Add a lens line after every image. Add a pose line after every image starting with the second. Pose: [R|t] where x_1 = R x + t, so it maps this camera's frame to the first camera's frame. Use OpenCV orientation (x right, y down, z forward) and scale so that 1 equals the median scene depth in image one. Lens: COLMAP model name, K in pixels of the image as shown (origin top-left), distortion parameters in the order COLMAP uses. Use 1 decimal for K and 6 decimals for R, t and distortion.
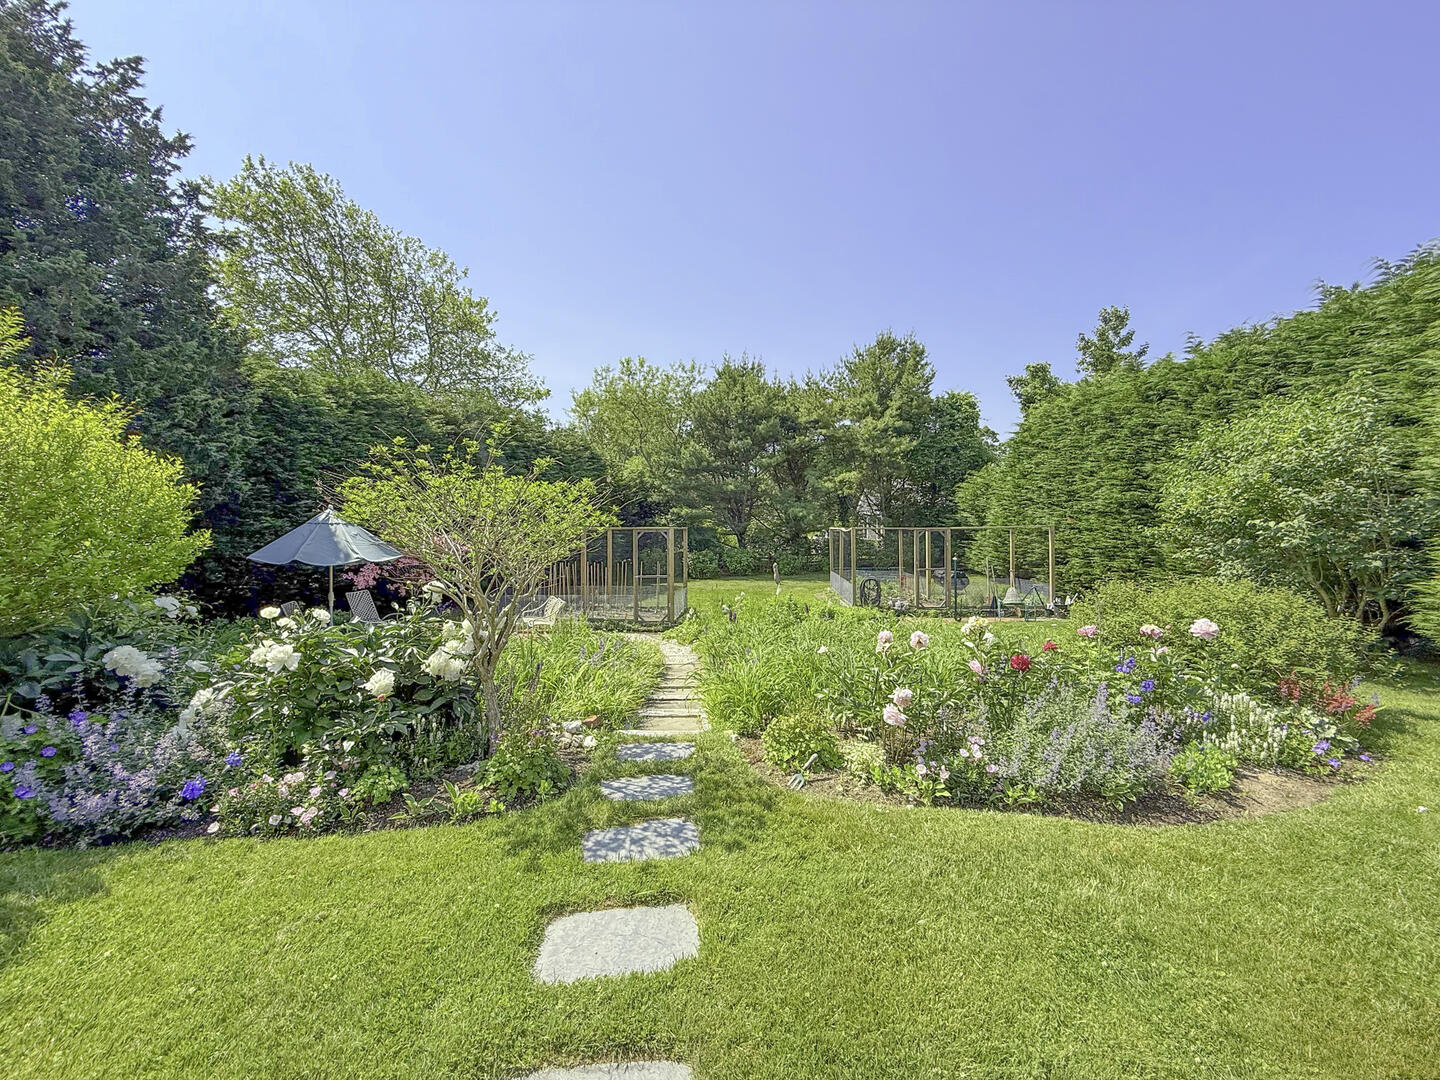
lens RADIAL K [[590.6, 0, 720.0], [0, 590.6, 540.0], [0, 0, 1]] dist [-0.000359, 0.000196]
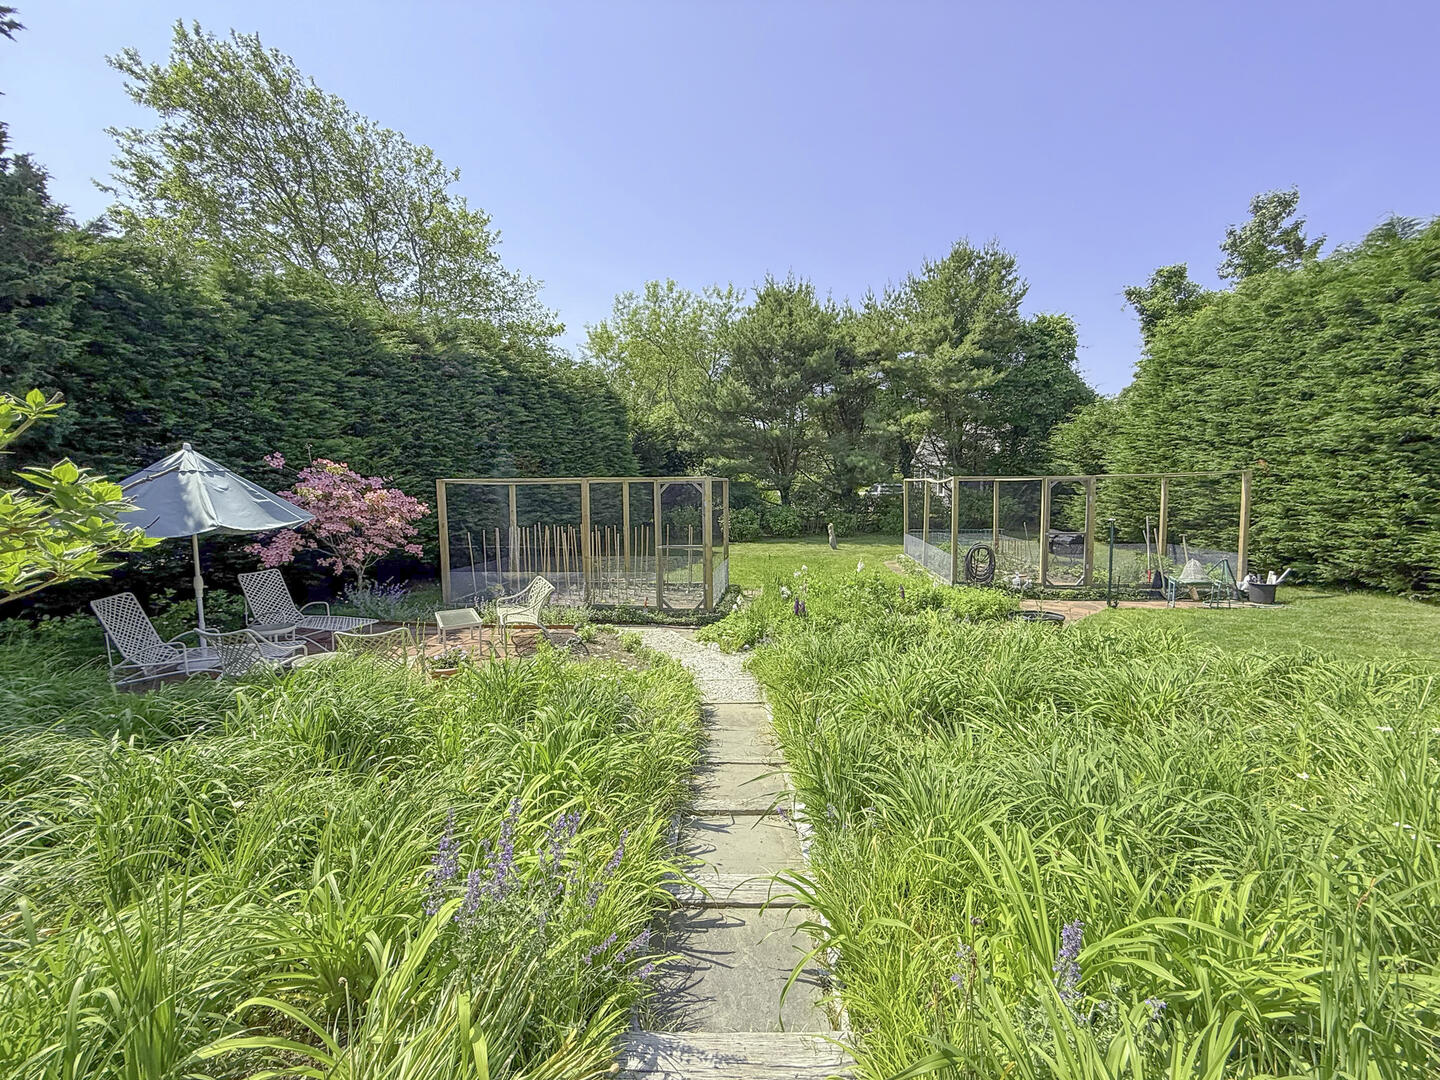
lens RADIAL K [[590.6, 0, 720.0], [0, 590.6, 540.0], [0, 0, 1]] dist [-0.000359, 0.000196]
pose [[0.998501, -0.002485, -0.054678, -0.016099], [0.006442, 0.997362, 0.072305, 0.001495], [0.054354, -0.072549, 0.995883, 0.157924]]
